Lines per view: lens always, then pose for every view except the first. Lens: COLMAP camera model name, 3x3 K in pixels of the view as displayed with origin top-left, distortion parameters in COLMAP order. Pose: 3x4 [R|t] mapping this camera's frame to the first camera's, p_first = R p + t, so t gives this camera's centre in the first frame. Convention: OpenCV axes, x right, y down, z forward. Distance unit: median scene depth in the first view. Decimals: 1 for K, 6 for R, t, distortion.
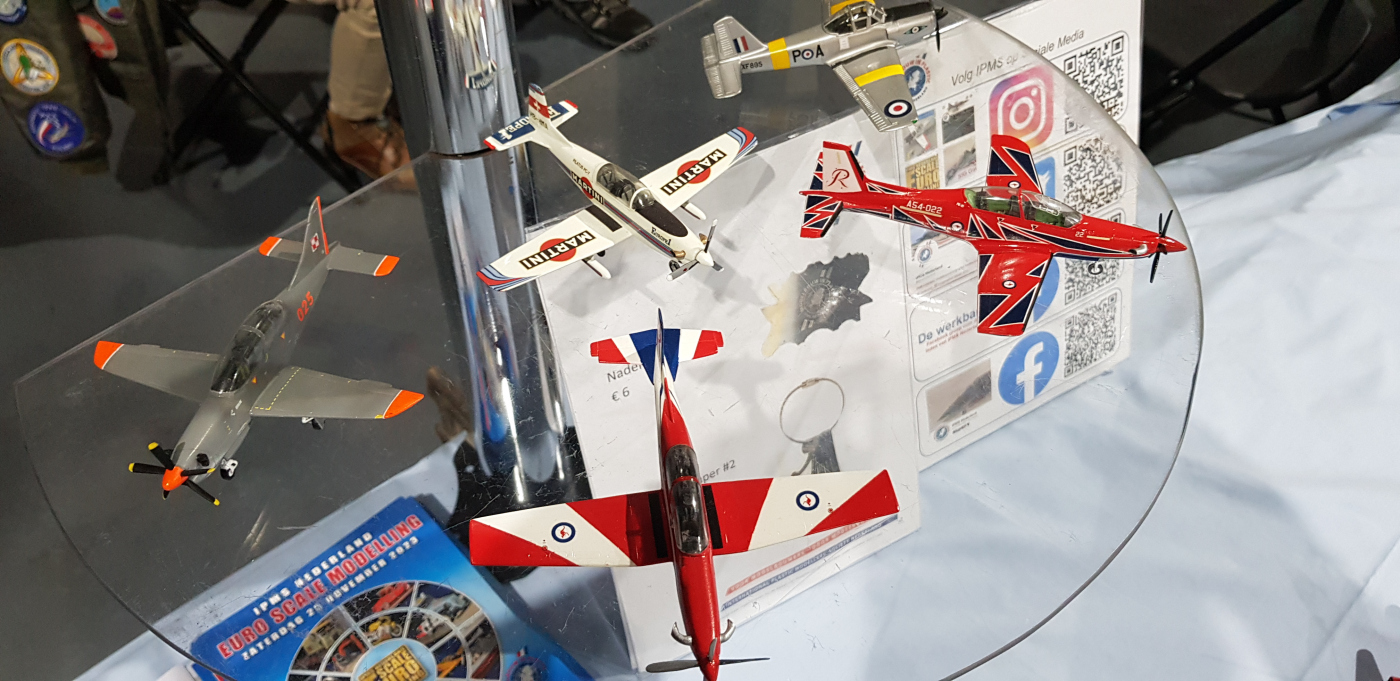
lens RADIAL K [[1086.4, 0, 752.9], [0, 1086.4, 336.0], [0, 0, 1]] dist [0.124020, -0.185426]
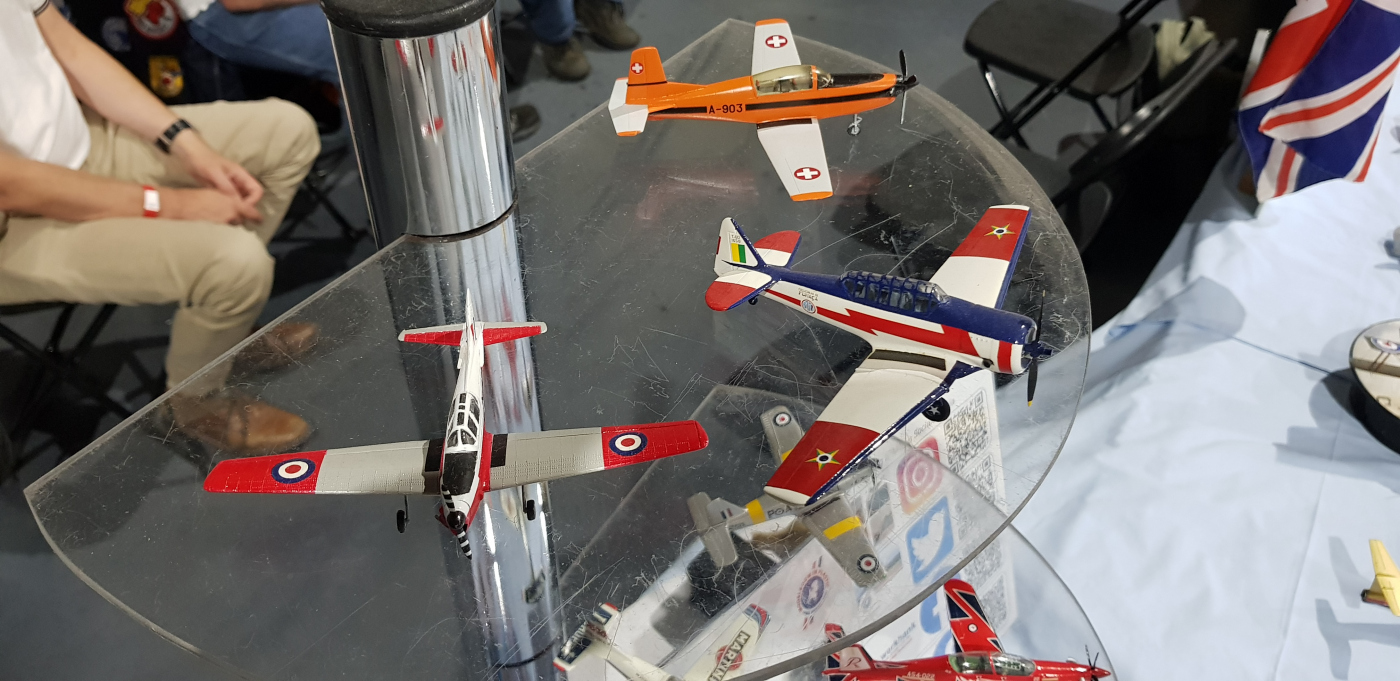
lens RADIAL K [[1111.7, 0, 700.0], [0, 1111.7, 340.5], [0, 0, 1]] dist [0.032859, -0.001487]
pose [[0.977875, -0.143665, 0.152054, -0.120454], [0.153893, 0.986400, -0.057722, -0.231827], [-0.141694, 0.079845, 0.986685, -0.152045]]
